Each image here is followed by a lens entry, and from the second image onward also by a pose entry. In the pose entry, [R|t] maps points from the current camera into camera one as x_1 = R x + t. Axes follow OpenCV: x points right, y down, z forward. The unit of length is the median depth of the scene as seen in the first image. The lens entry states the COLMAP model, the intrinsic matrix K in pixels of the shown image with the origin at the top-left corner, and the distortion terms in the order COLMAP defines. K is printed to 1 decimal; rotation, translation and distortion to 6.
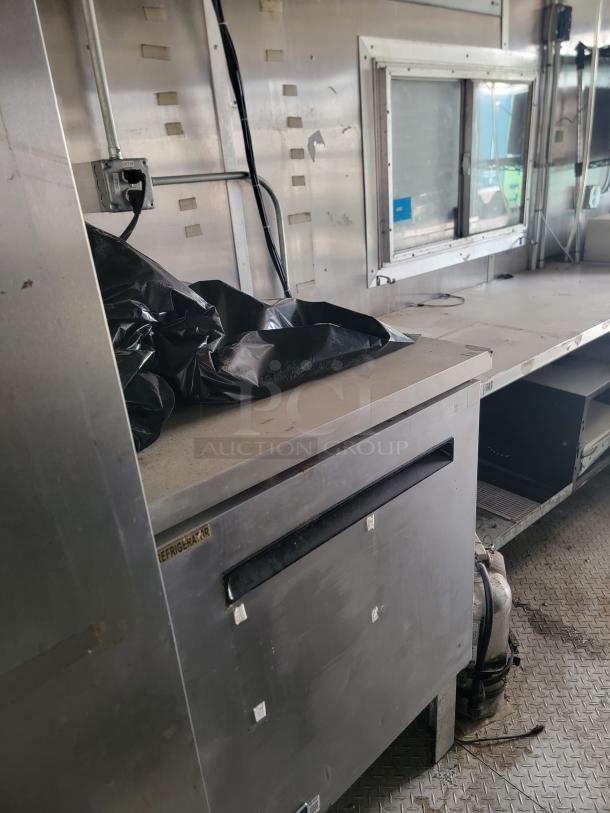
lens RADIAL K [[577.3, 0, 308.2], [0, 577.3, 410.1], [0, 0, 1]] dist [0.079815, -0.080014]
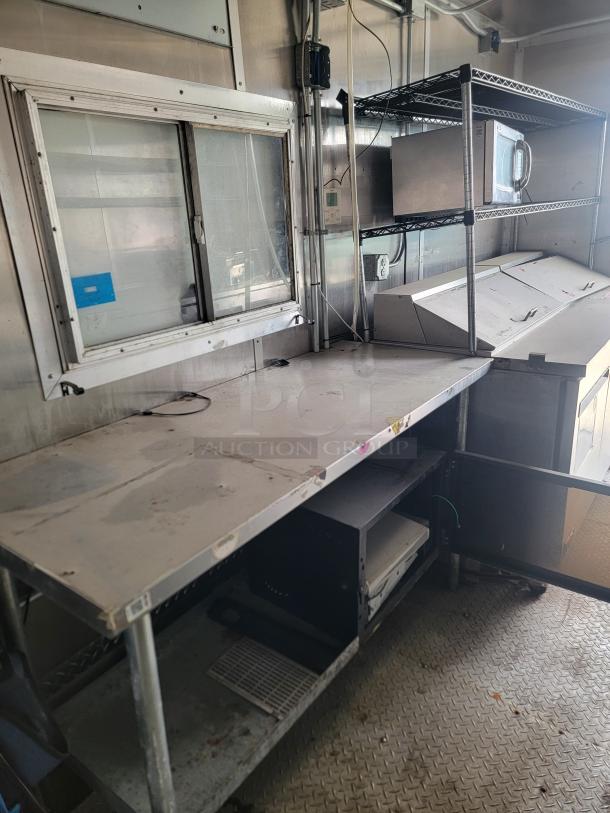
lens RADIAL K [[564.1, 0, 299.3], [0, 564.1, 409.1], [0, 0, 1]] dist [0.077603, -0.051533]
pose [[0.980050, -0.041644, 0.194337, 0.234054], [0.055860, 0.996103, -0.068250, -0.121604], [-0.190738, 0.077744, 0.978558, 0.248397]]
